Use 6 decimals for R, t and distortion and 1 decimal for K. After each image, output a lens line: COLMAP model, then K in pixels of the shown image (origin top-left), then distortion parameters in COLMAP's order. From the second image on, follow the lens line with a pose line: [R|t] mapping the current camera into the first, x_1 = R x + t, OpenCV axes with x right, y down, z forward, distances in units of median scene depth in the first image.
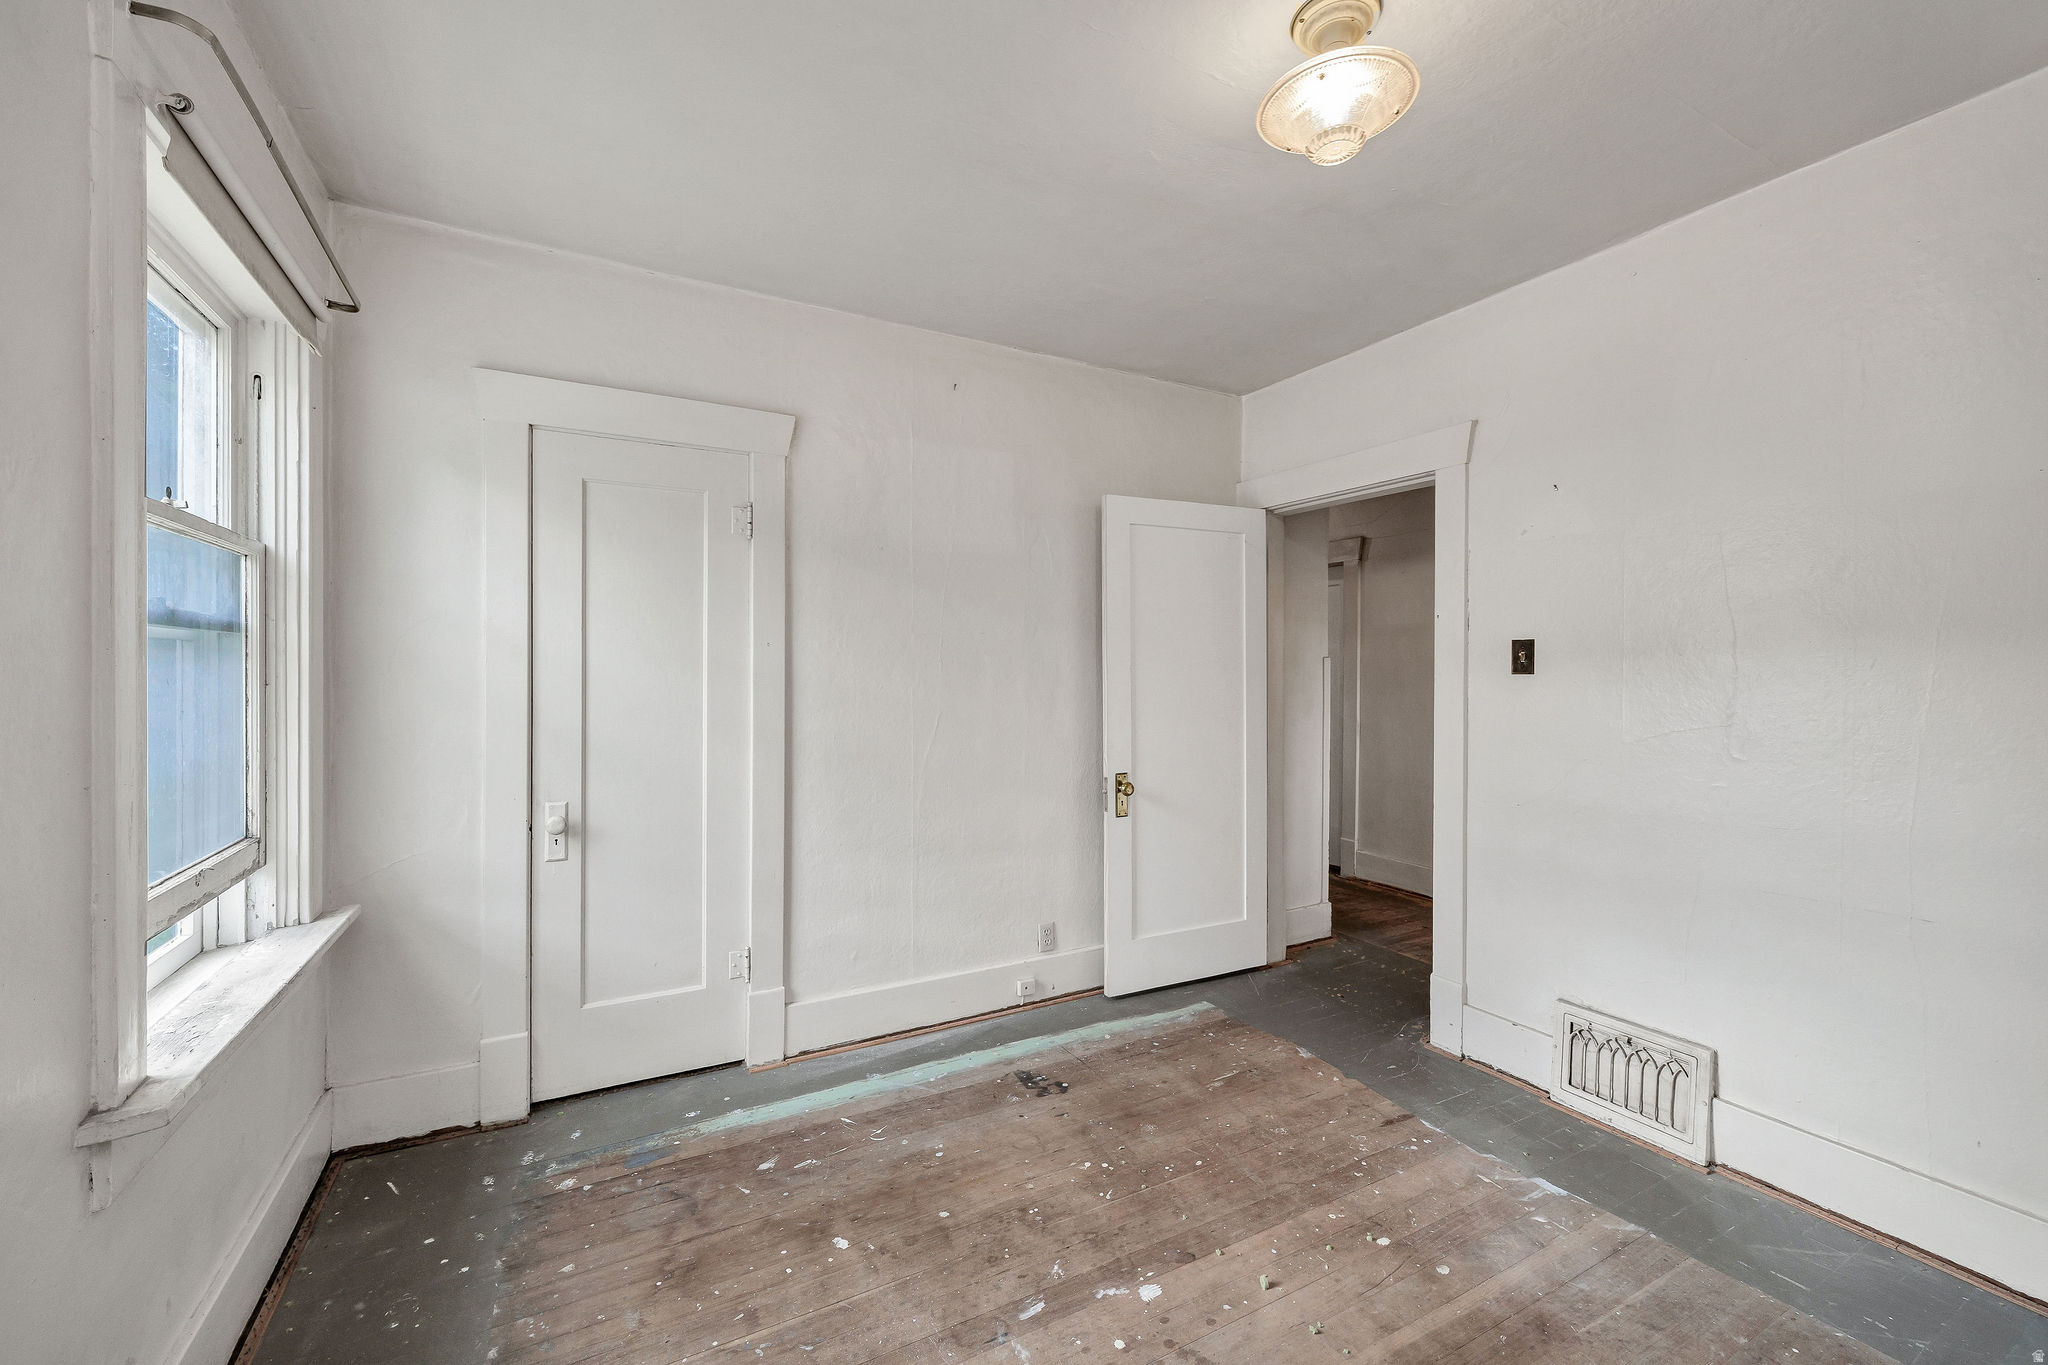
lens RADIAL K [[806.4, 0, 1019.3], [0, 806.4, 672.8], [0, 0, 1]] dist [-0.001733, -0.000074]
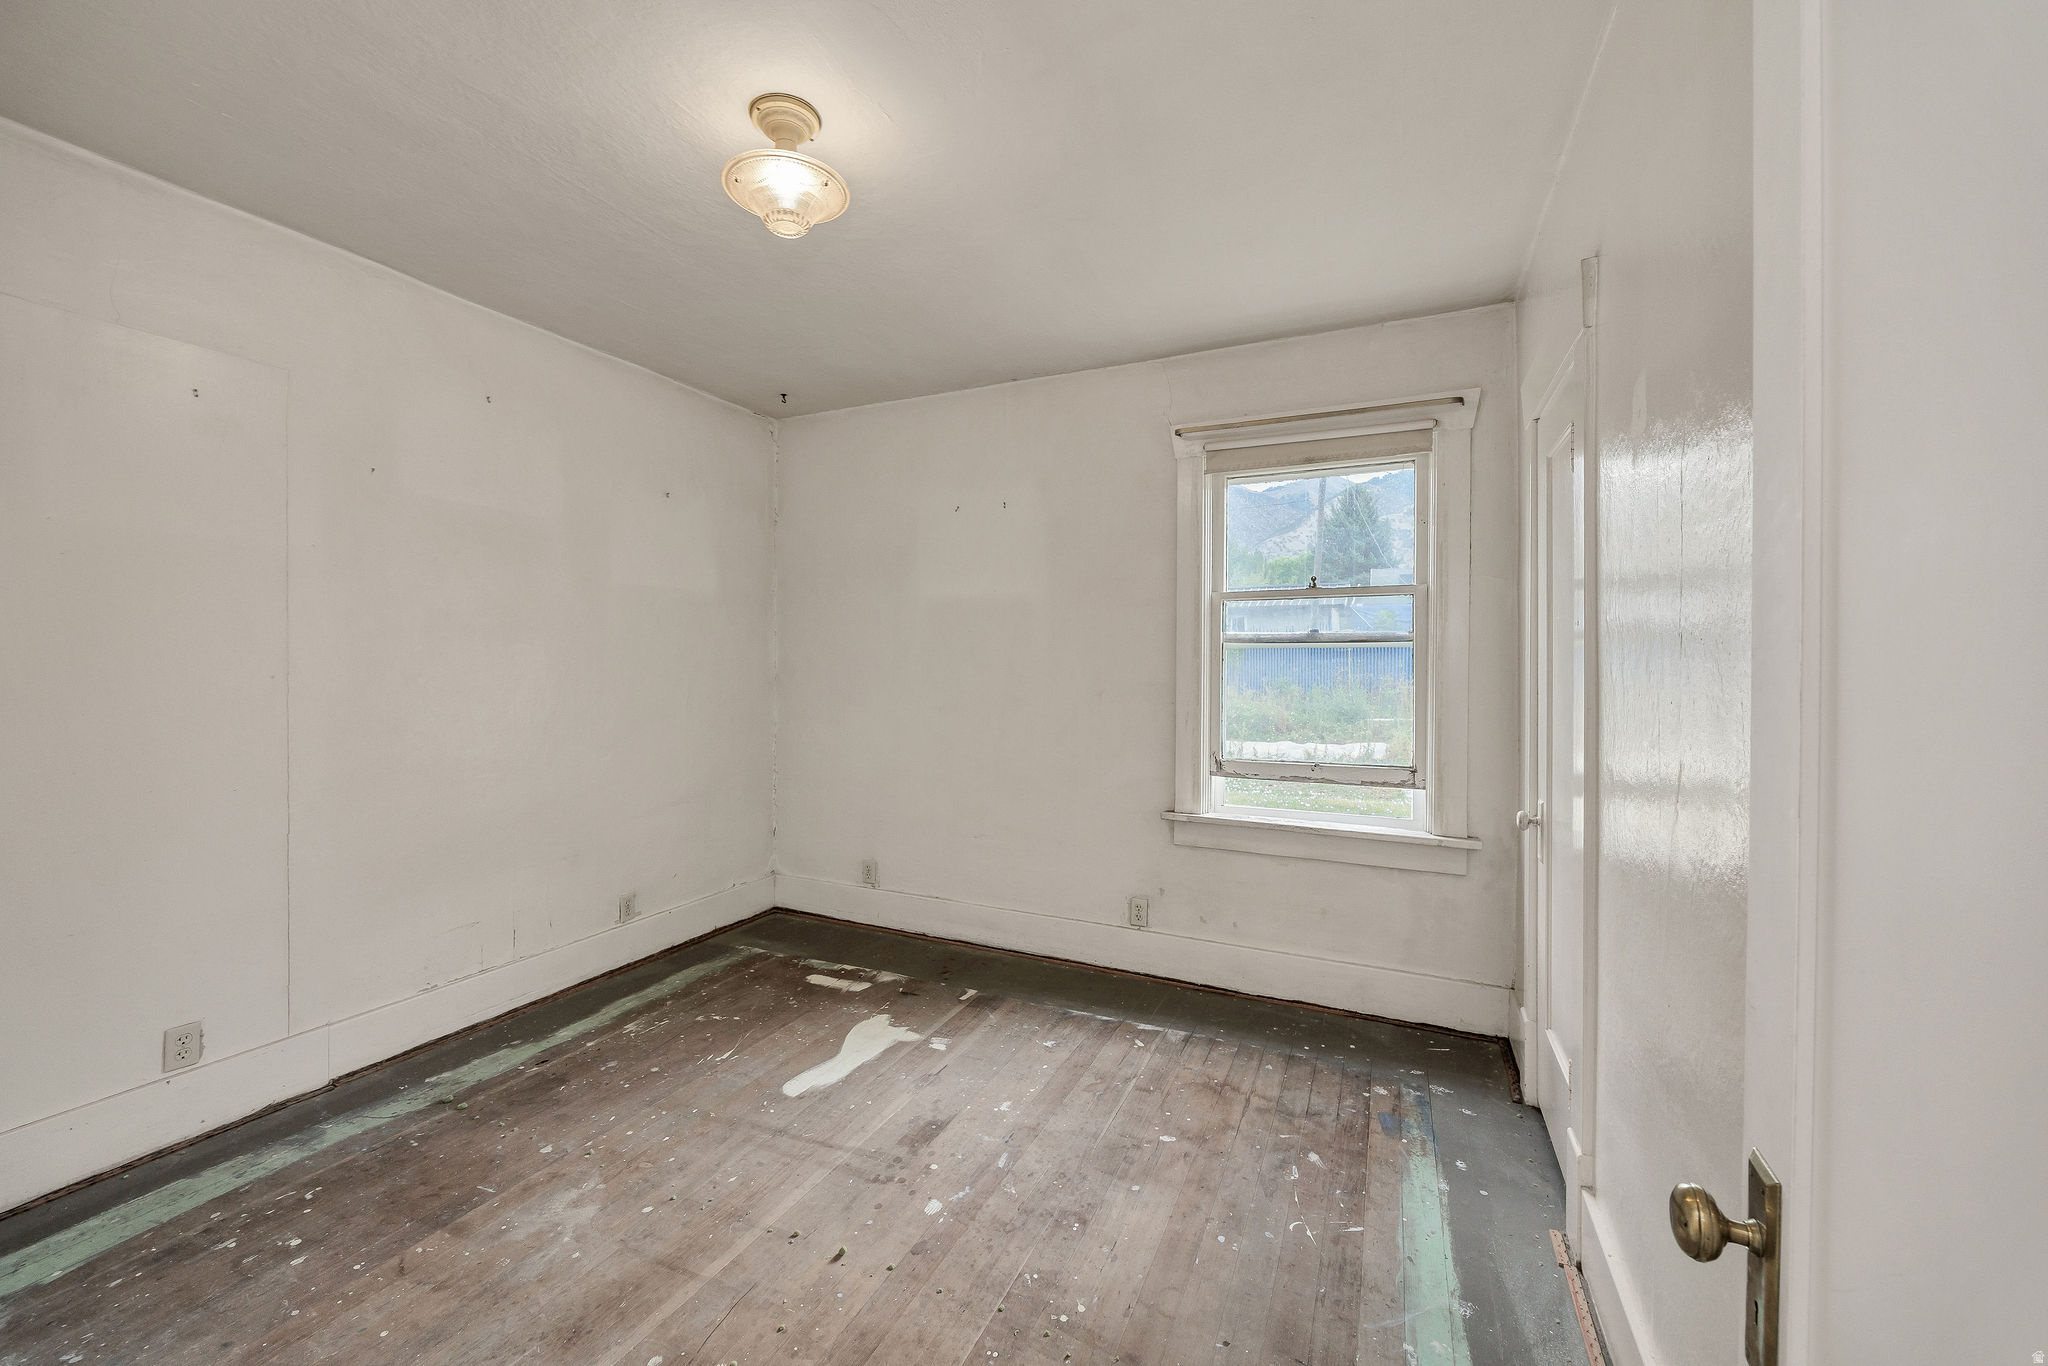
lens RADIAL K [[806.4, 0, 1023.0], [0, 806.4, 674.3], [0, 0, 1]] dist [-0.001733, -0.000074]
pose [[-0.800773, -0.005222, -0.598945, 0.632875], [-0.013097, 0.999876, 0.008793, -0.012498], [0.598825, 0.014886, -0.800742, 1.664273]]
